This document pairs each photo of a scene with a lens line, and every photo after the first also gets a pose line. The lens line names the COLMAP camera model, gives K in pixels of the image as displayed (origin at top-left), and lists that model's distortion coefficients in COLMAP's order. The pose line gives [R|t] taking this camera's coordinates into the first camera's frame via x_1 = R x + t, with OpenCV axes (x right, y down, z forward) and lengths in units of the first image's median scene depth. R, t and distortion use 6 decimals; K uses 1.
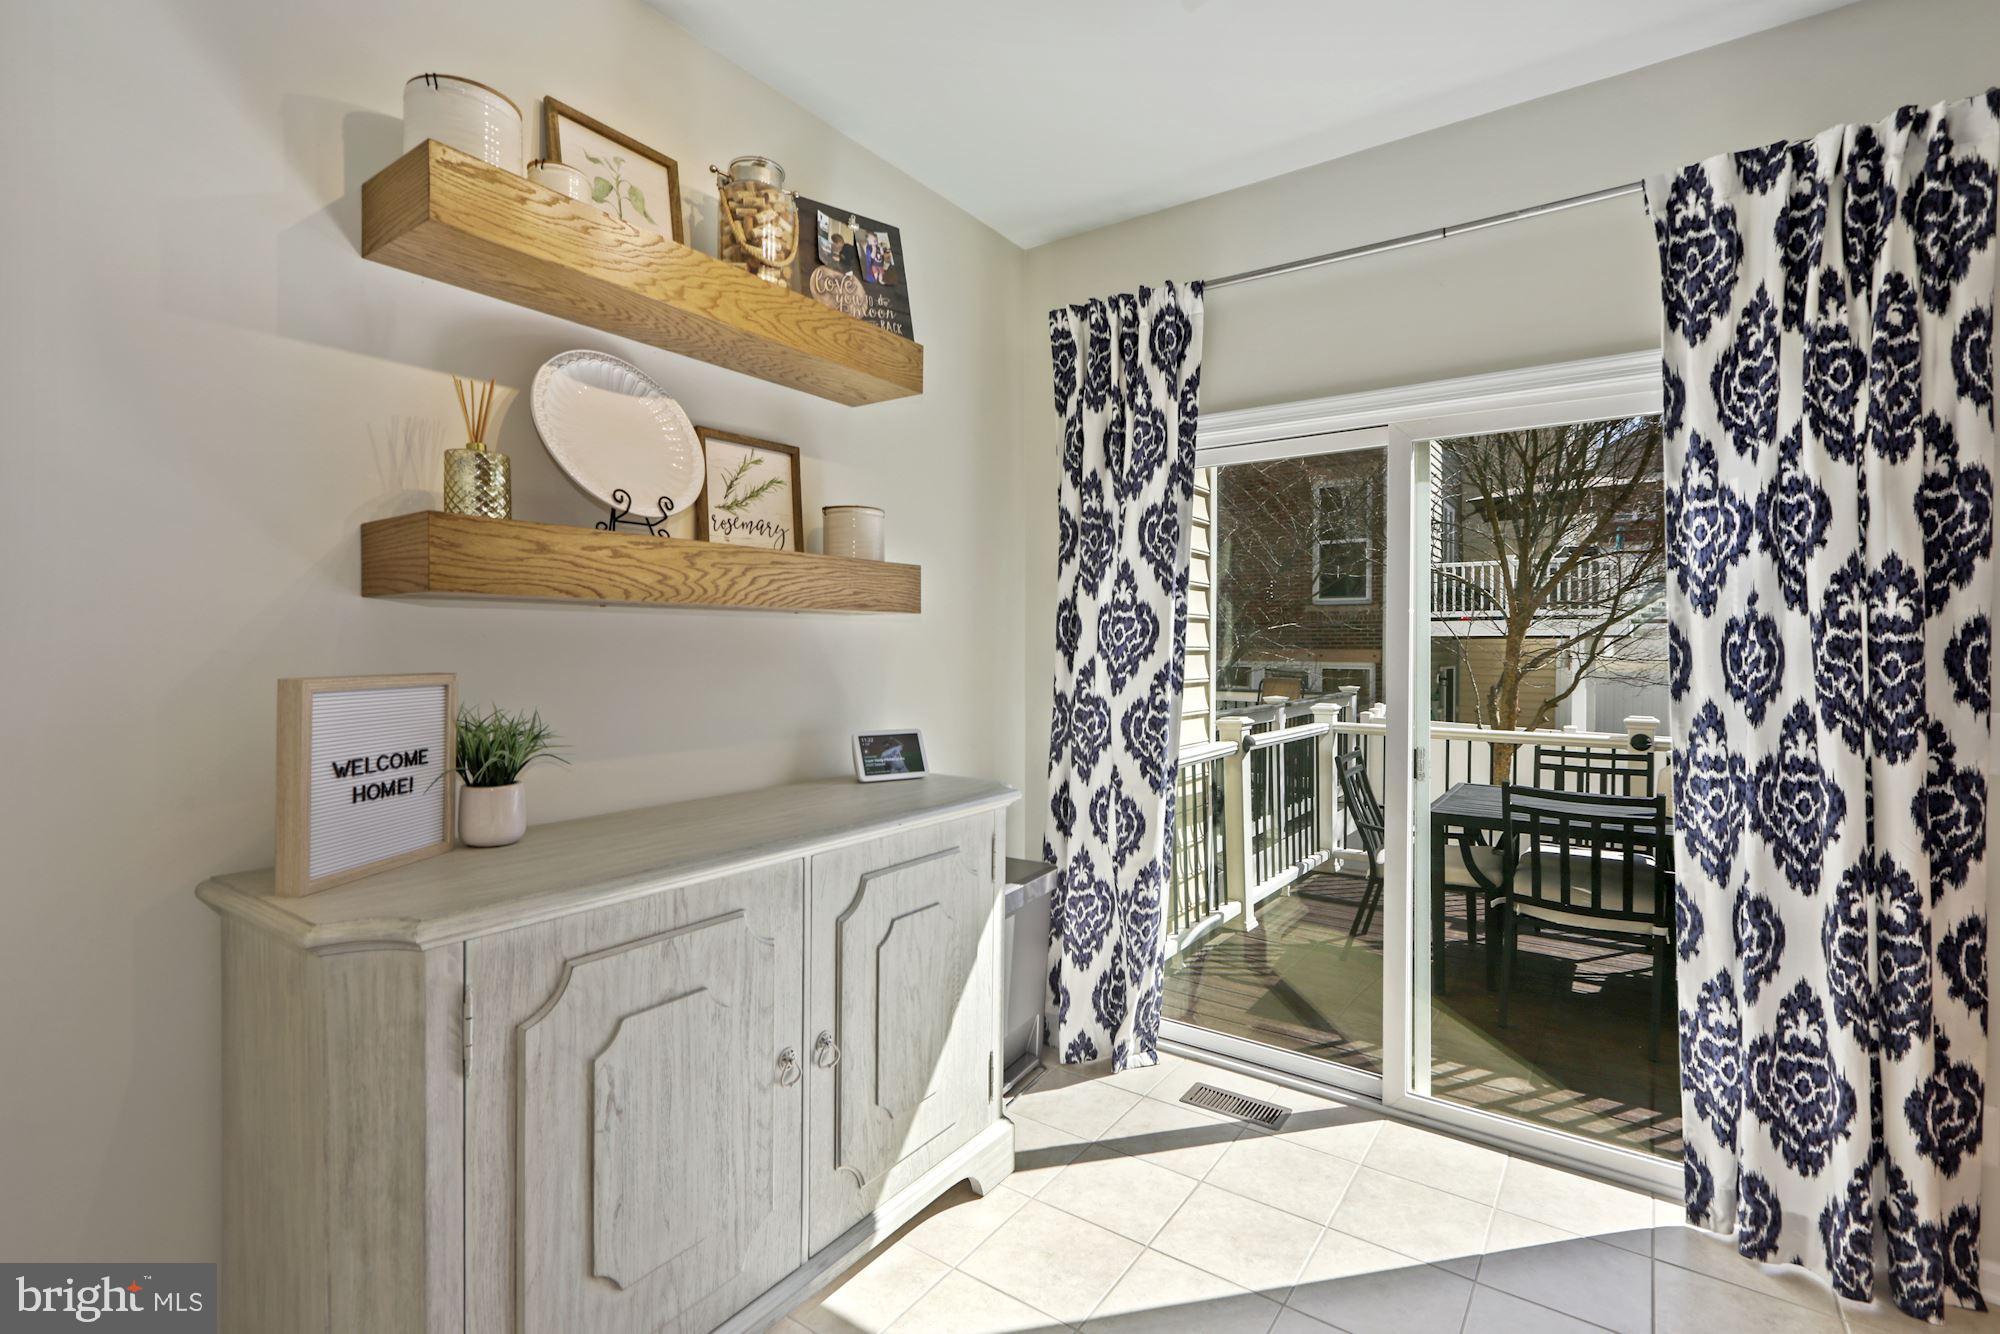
lens RADIAL K [[918.6, 0, 994.4], [0, 918.6, 654.6], [0, 0, 1]] dist [0.001190, -0.000026]
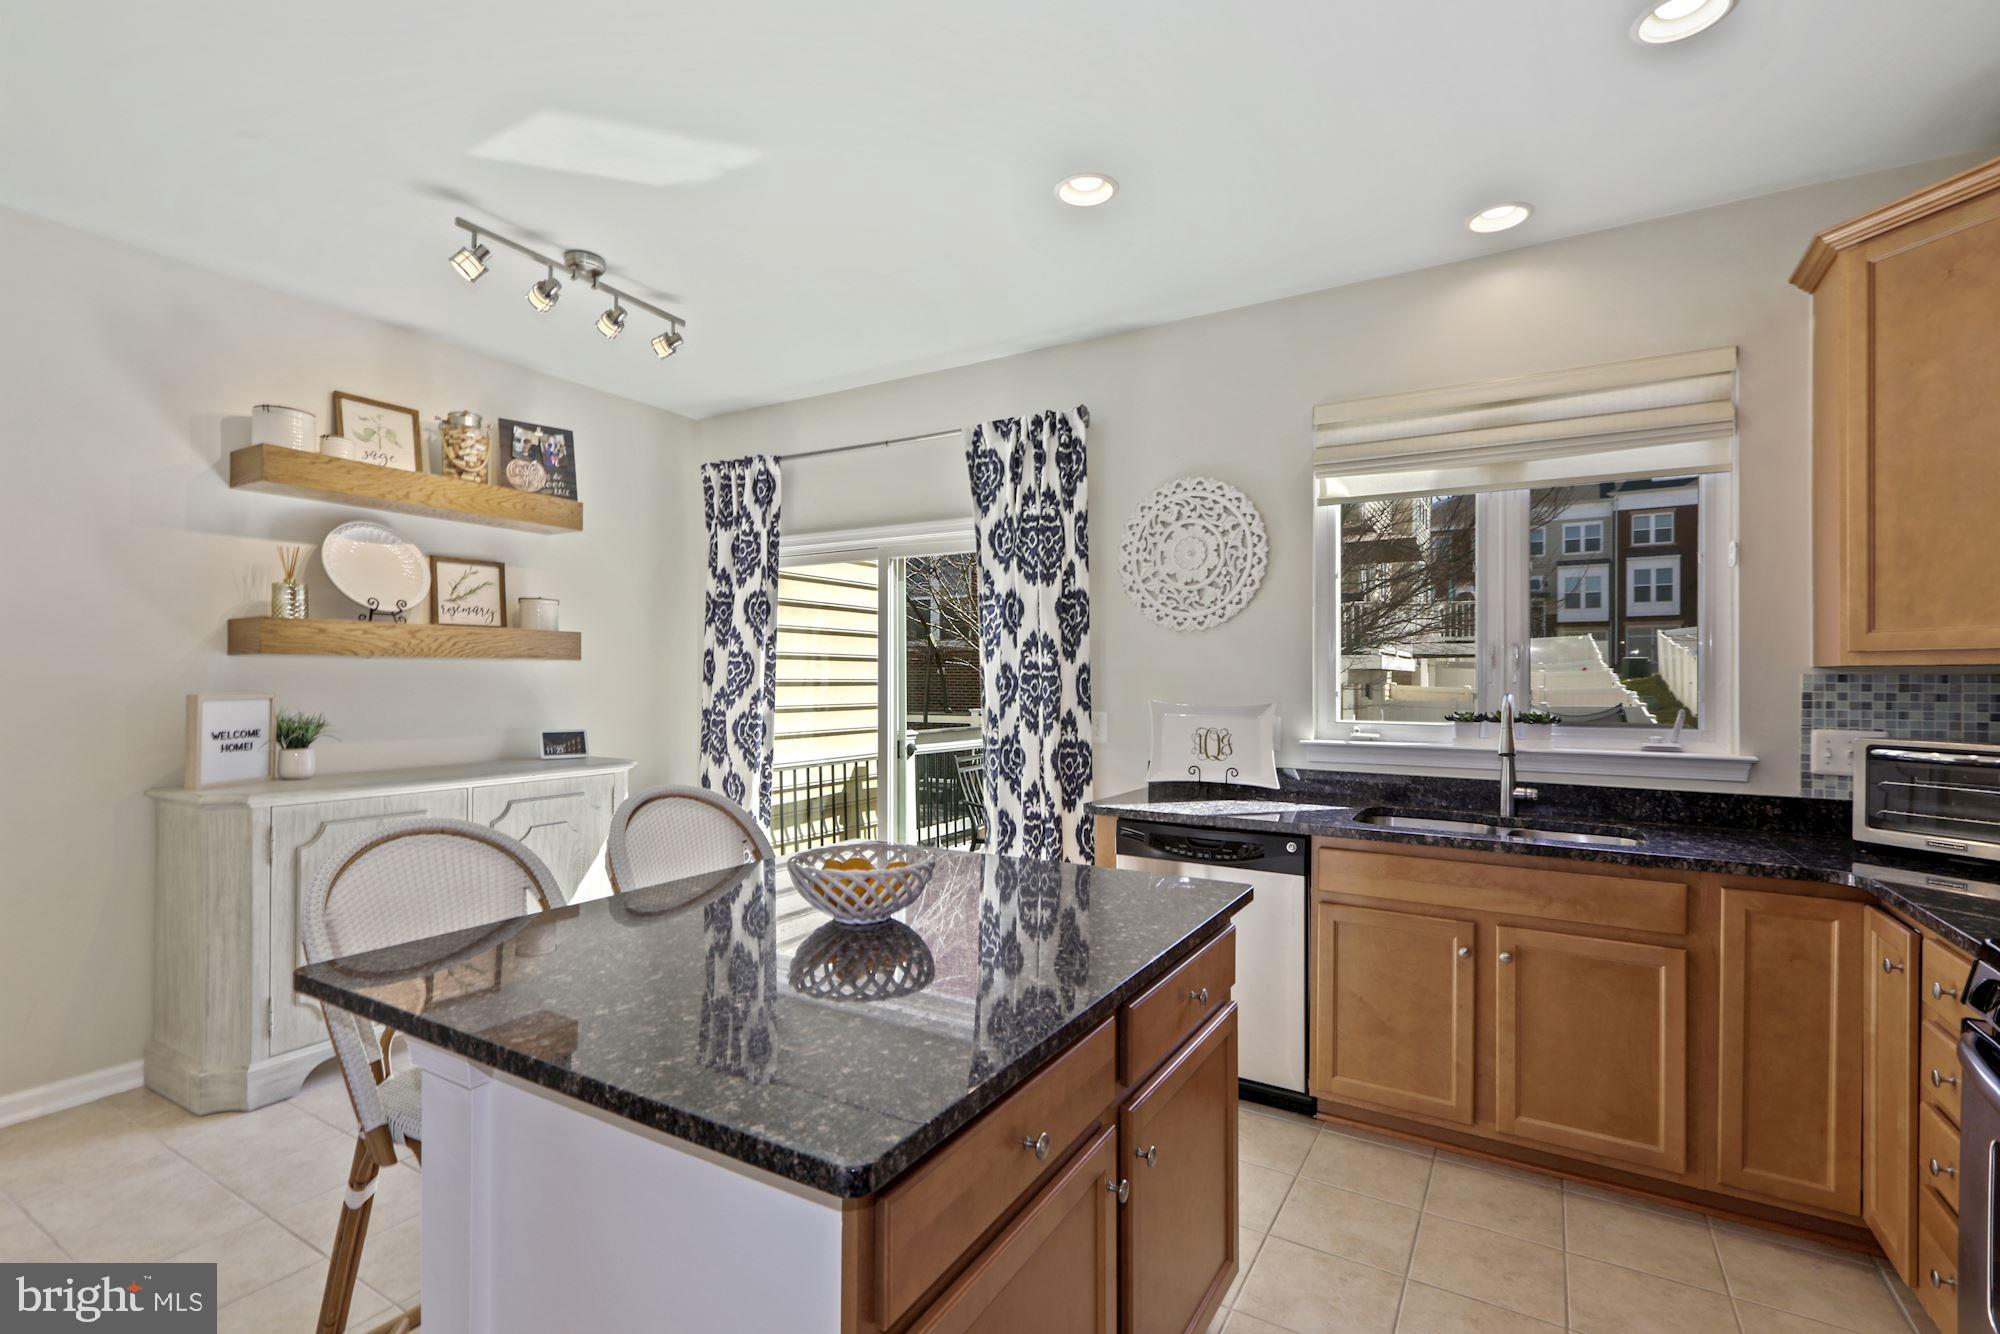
lens RADIAL K [[918.6, 0, 987.9], [0, 918.6, 674.8], [0, 0, 1]] dist [0.001190, -0.000026]
pose [[0.997224, -0.001092, 0.074453, 0.653713], [0.002048, 0.999917, -0.012759, 0.007158], [-0.074433, 0.012876, 0.997143, -0.900218]]
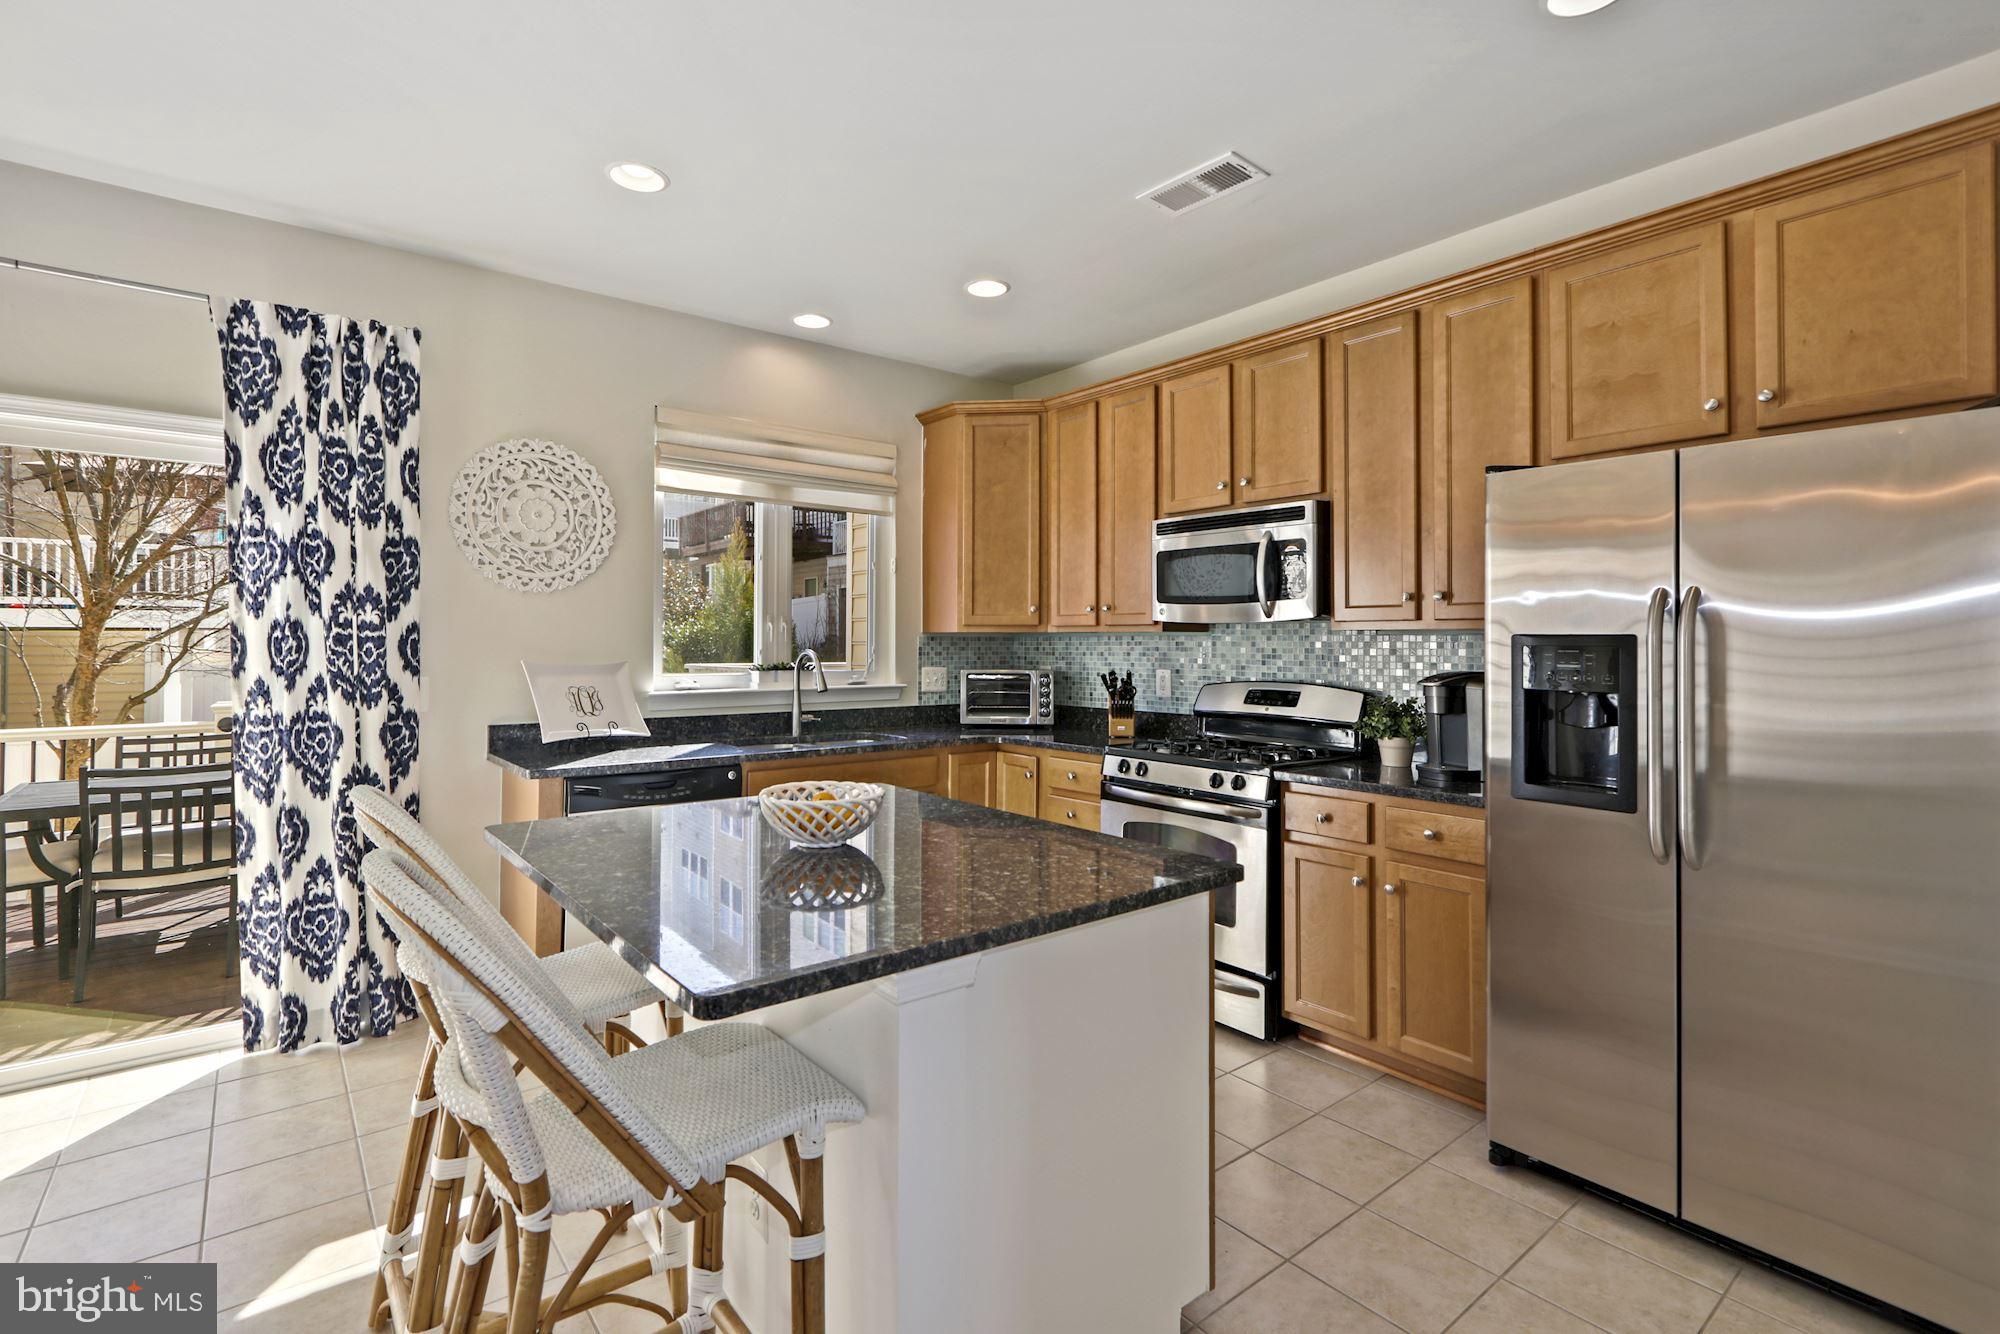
lens RADIAL K [[918.6, 0, 986.5], [0, 918.6, 633.1], [0, 0, 1]] dist [0.001190, -0.000026]
pose [[0.279236, 0.005847, 0.960205, -0.287642], [0.009403, 0.999917, -0.008824, 0.005072], [-0.960176, 0.011493, 0.279158, -0.500555]]
